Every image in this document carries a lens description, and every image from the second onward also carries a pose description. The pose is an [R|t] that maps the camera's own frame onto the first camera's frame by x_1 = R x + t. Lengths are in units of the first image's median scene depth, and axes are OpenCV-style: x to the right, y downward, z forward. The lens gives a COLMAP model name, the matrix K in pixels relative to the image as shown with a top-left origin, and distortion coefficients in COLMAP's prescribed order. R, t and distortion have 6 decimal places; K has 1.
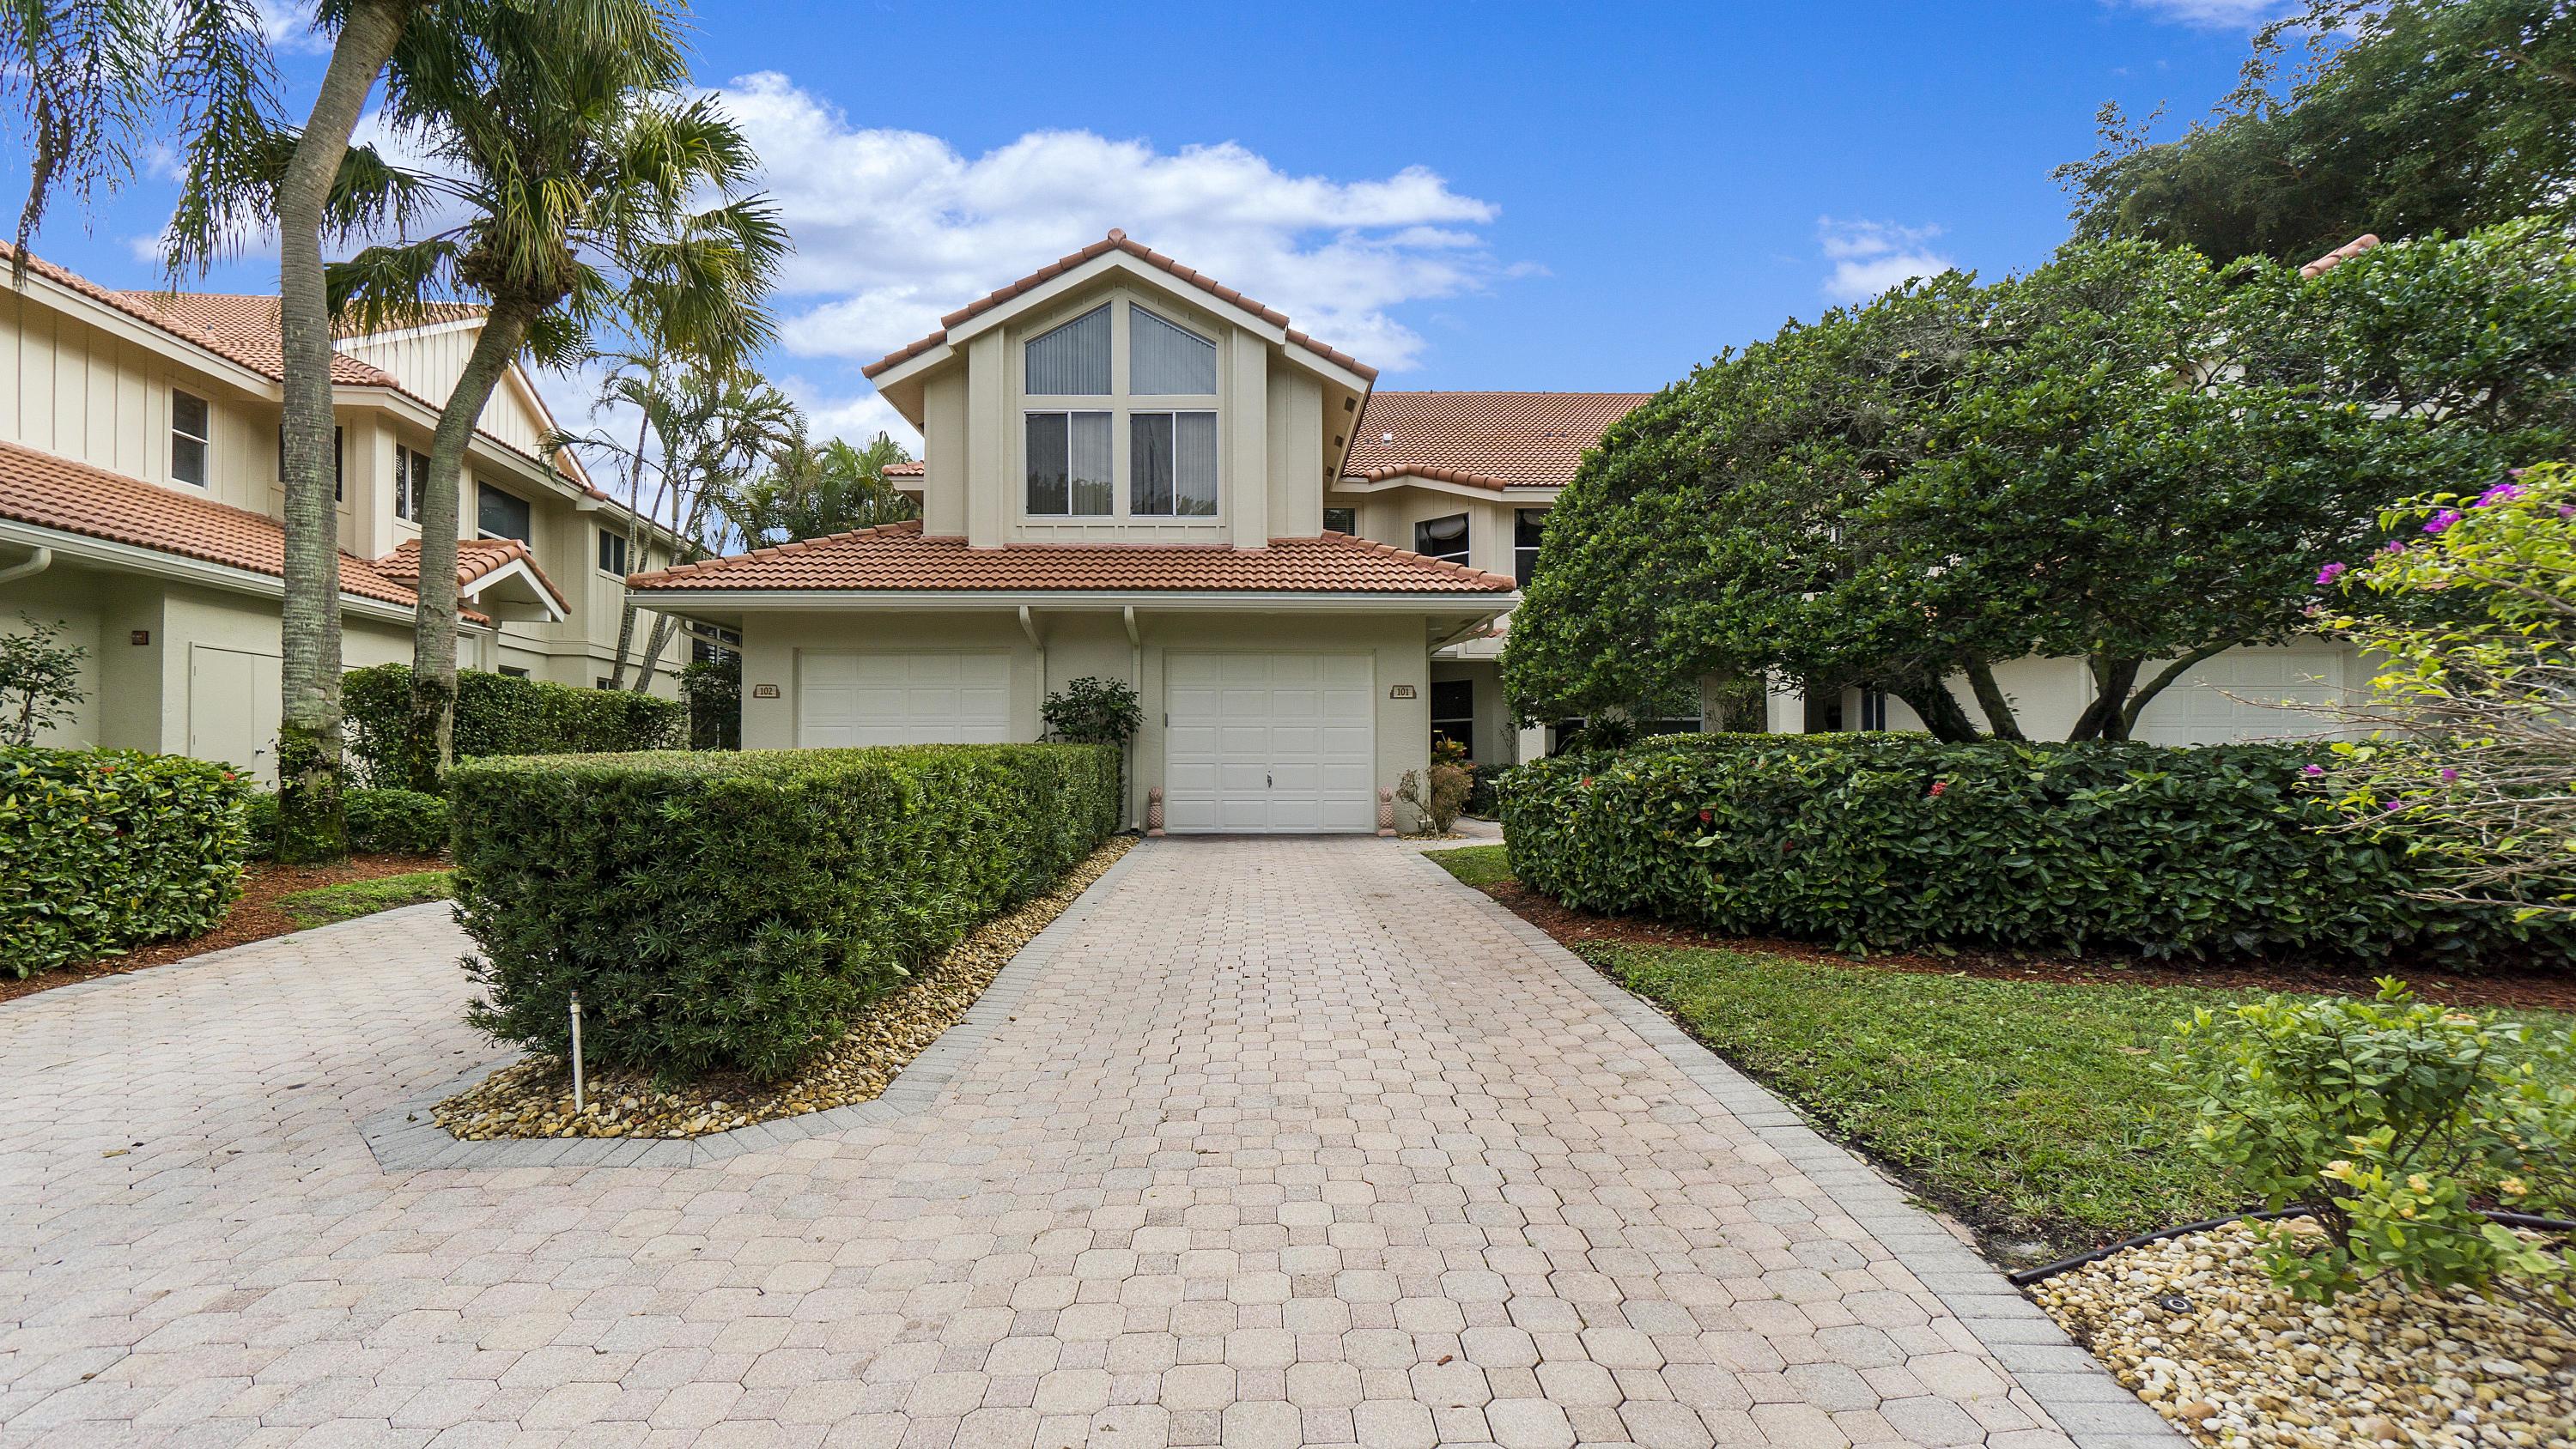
lens RADIAL K [[1074.0, 0, 1290.1], [0, 1074.0, 768.4], [0, 0, 1]] dist [-0.005946, -0.000229]
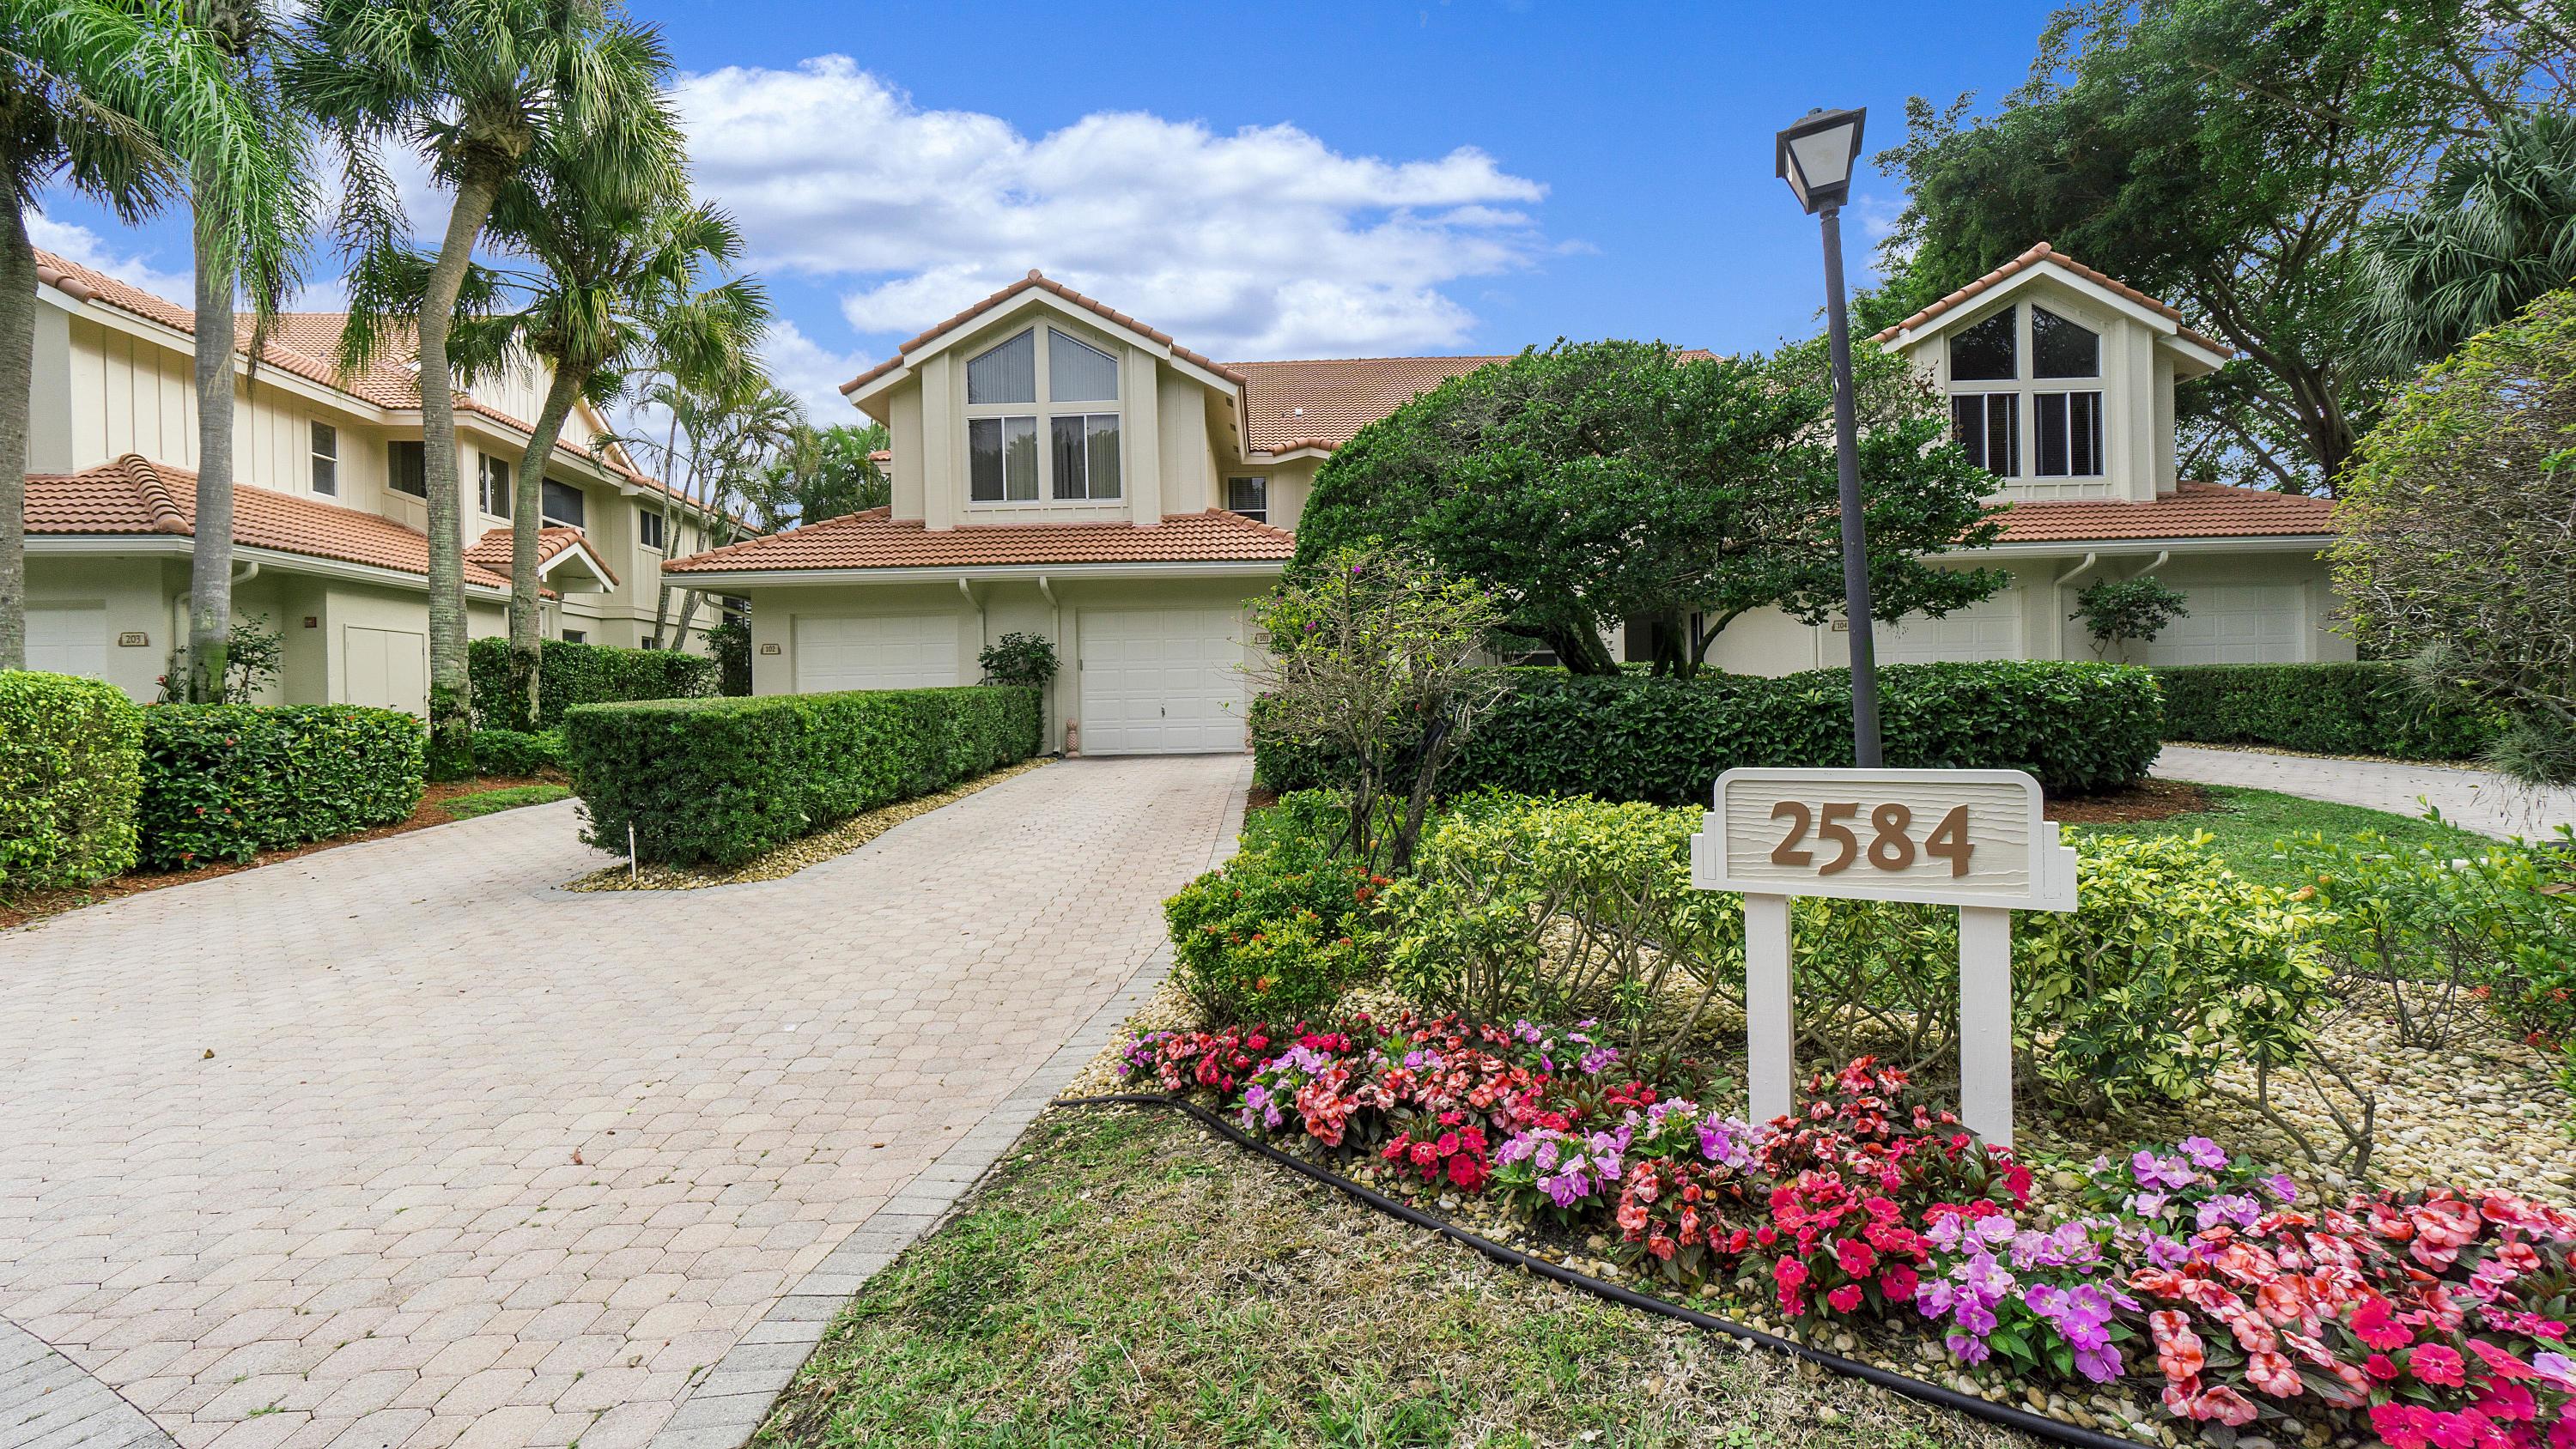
lens RADIAL K [[1100.9, 0, 1272.0], [0, 1100.9, 717.9], [0, 0, 1]] dist [-0.010491, 0.000320]
pose [[0.998214, -0.020498, -0.056112, 0.182939], [0.021304, 0.999678, 0.013798, 0.004004], [0.055811, -0.014969, 0.998329, -0.276027]]
